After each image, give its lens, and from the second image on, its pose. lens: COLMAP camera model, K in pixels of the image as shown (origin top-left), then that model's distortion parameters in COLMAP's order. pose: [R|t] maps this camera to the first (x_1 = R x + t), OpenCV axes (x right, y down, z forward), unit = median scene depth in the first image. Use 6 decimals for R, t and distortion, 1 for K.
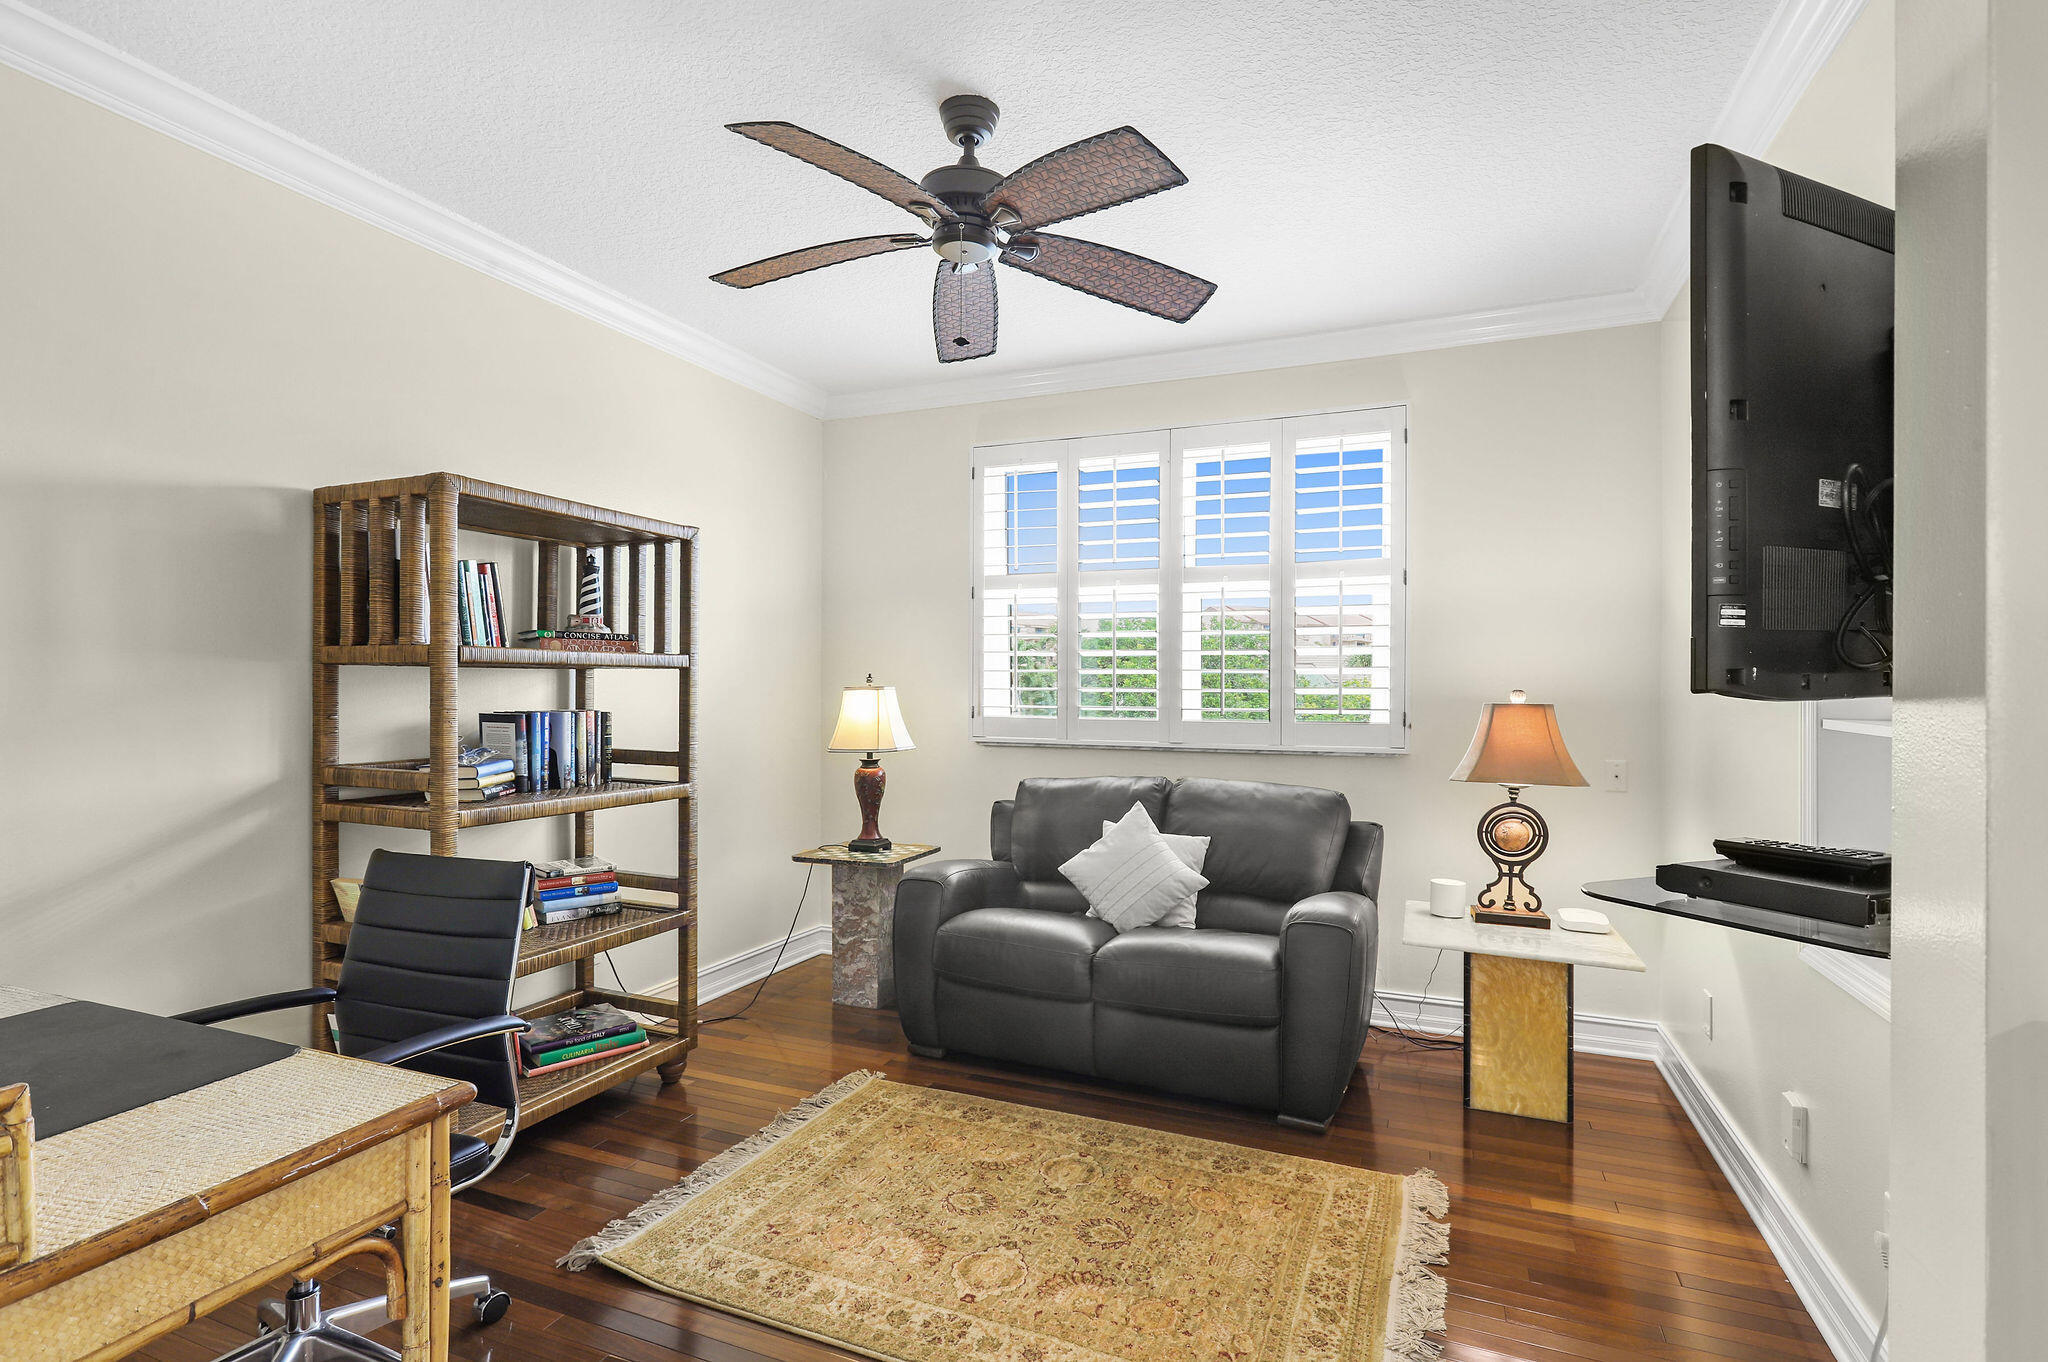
lens RADIAL K [[987.9, 0, 1021.4], [0, 987.9, 683.5], [0, 0, 1]] dist [0.000976, 0.000712]
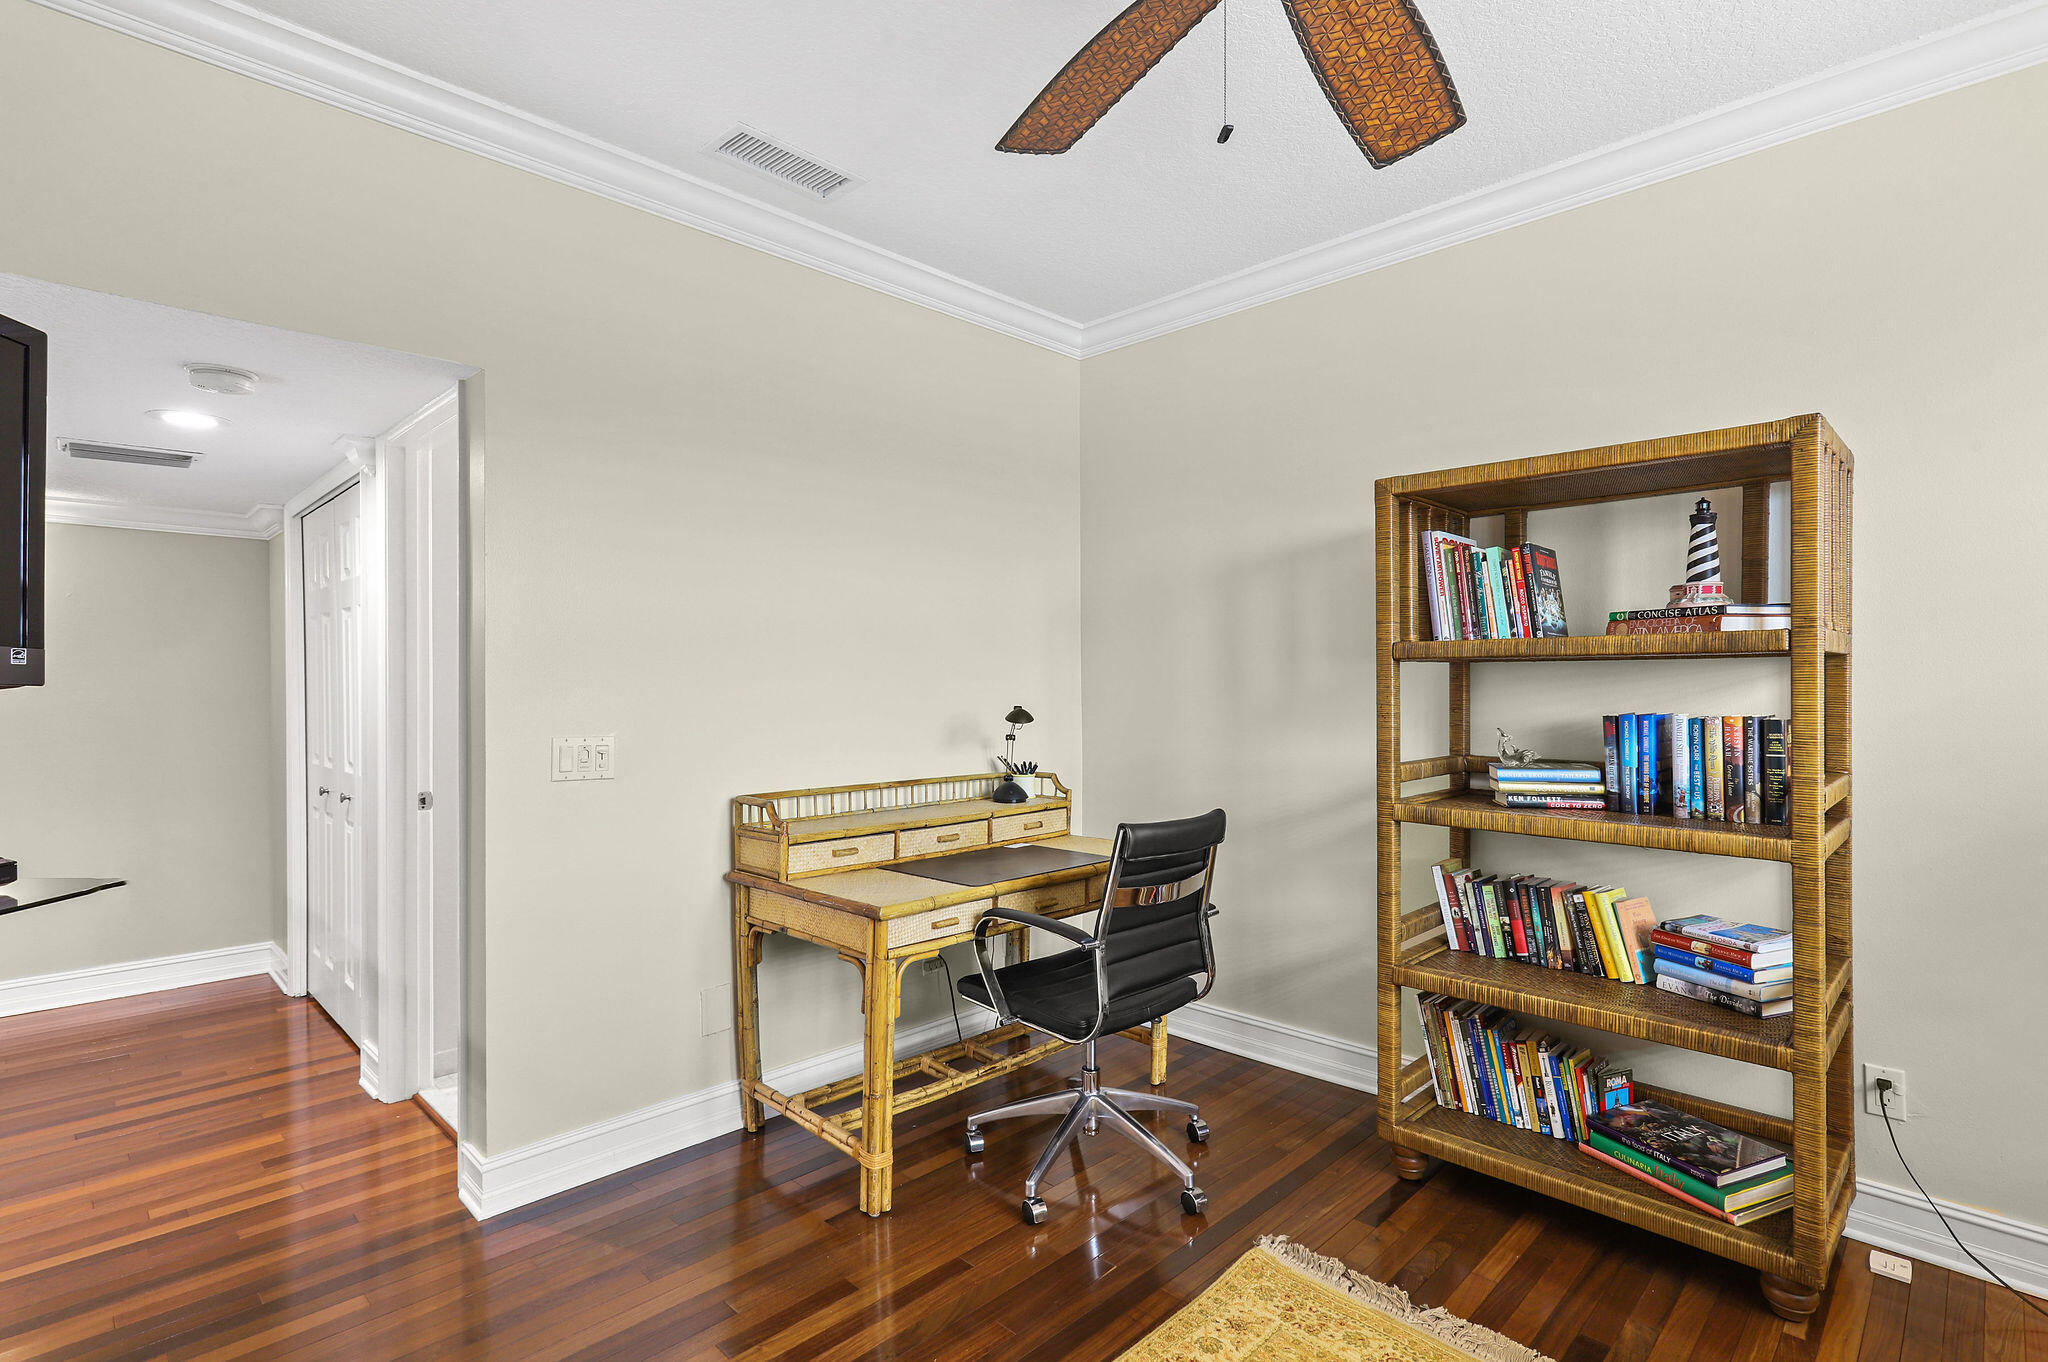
lens RADIAL K [[987.9, 0, 1021.4], [0, 987.9, 683.5], [0, 0, 1]] dist [0.000976, 0.000712]
pose [[-0.380396, -0.003119, -0.924818, 0.431786], [0.003221, 0.999984, -0.004698, 0.006419], [0.924818, -0.004766, -0.380380, 0.841009]]
